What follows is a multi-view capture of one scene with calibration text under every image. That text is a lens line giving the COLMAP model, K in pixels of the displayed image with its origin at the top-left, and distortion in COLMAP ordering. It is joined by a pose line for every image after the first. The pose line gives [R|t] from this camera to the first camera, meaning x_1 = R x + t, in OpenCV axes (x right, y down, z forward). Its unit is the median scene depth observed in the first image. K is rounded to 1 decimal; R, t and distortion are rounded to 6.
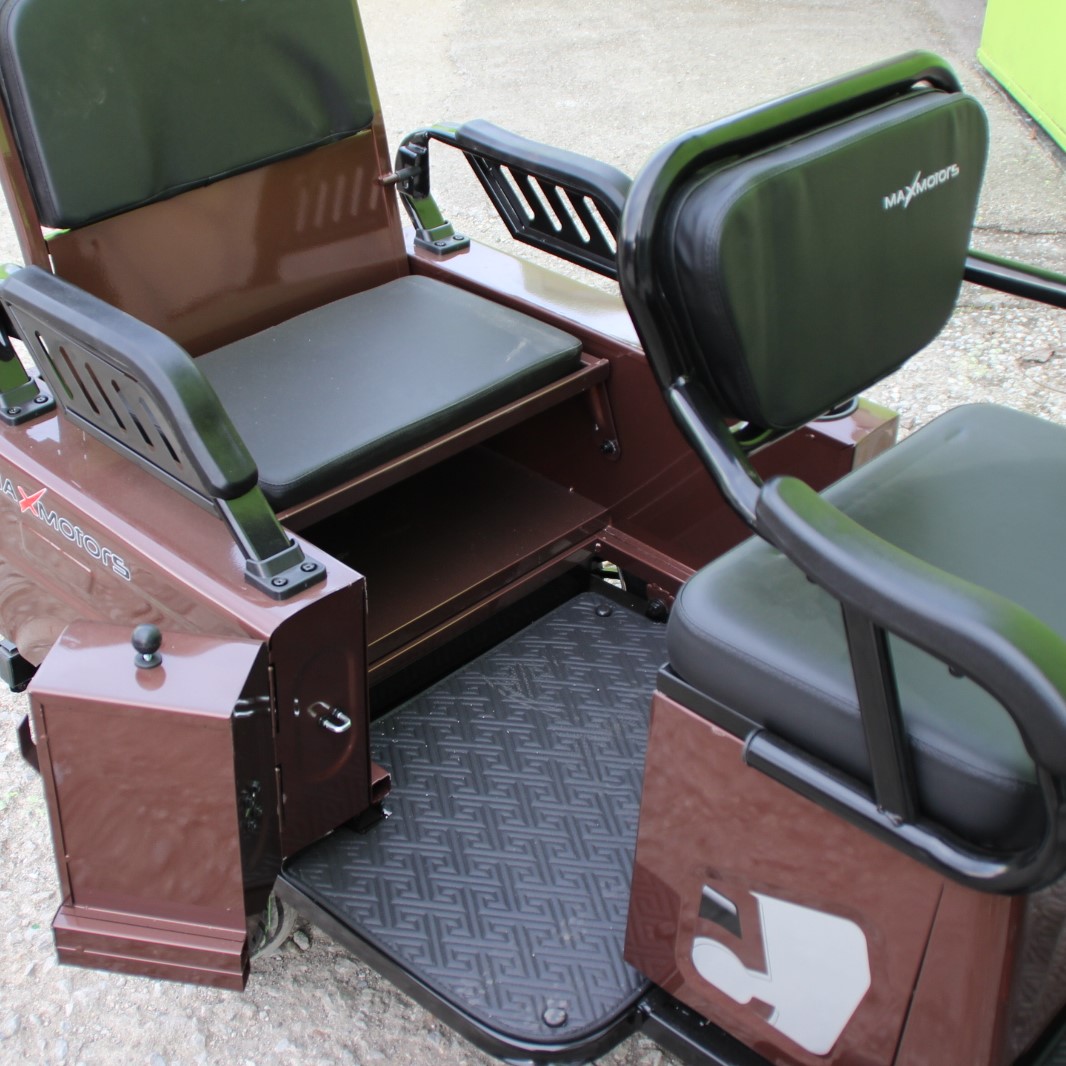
lens RADIAL K [[1425.9, 0, 531.2], [0, 1425.9, 534.4], [0, 0, 1]] dist [-0.167799, 0.139020]
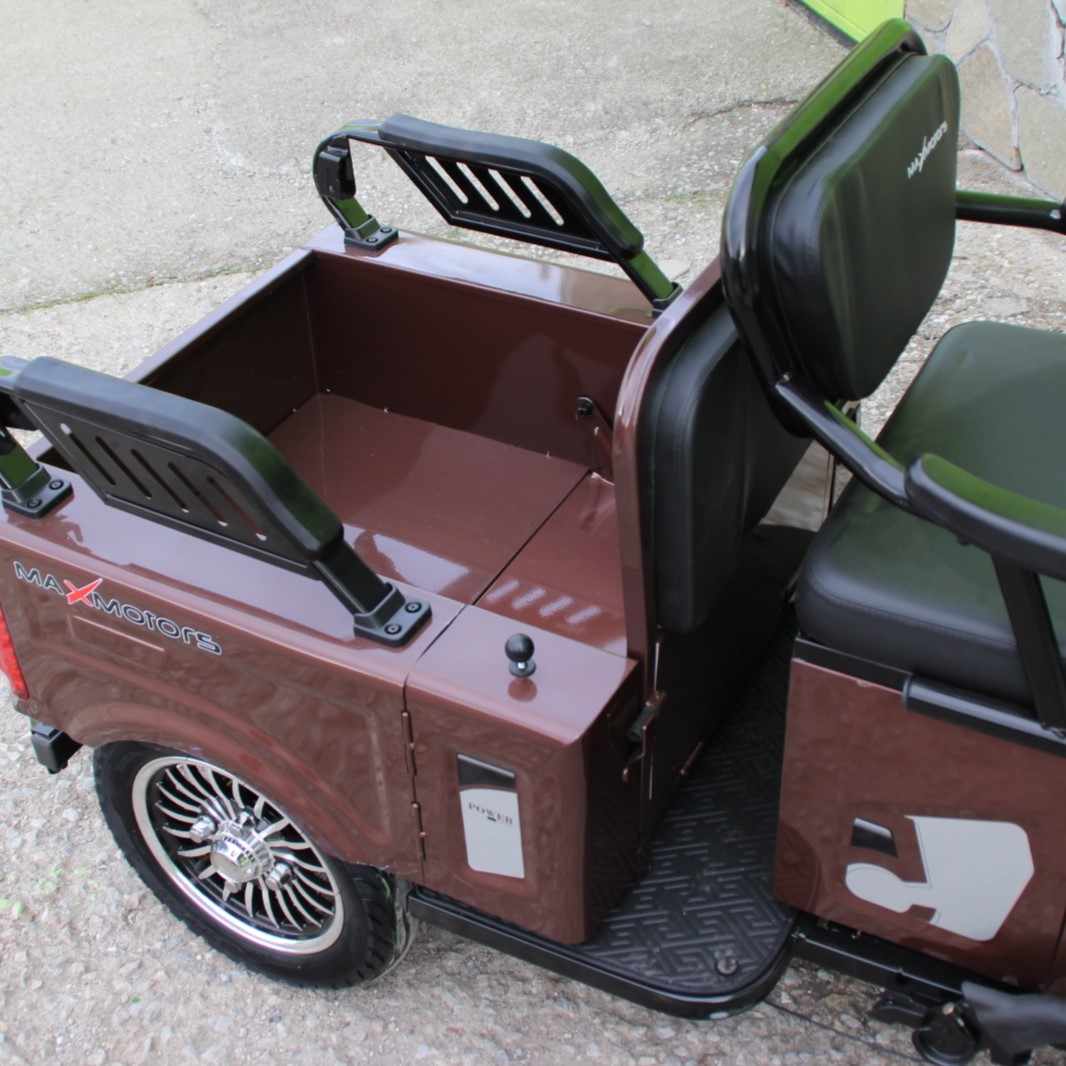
lens RADIAL K [[1417.1, 0, 533.1], [0, 1417.1, 466.2], [0, 0, 1]] dist [-0.201293, 0.242489]
pose [[0.965306, -0.199077, 0.168973, -0.180230], [0.193366, 0.979863, 0.049774, -0.087889], [-0.175479, -0.015373, 0.984363, -0.006988]]
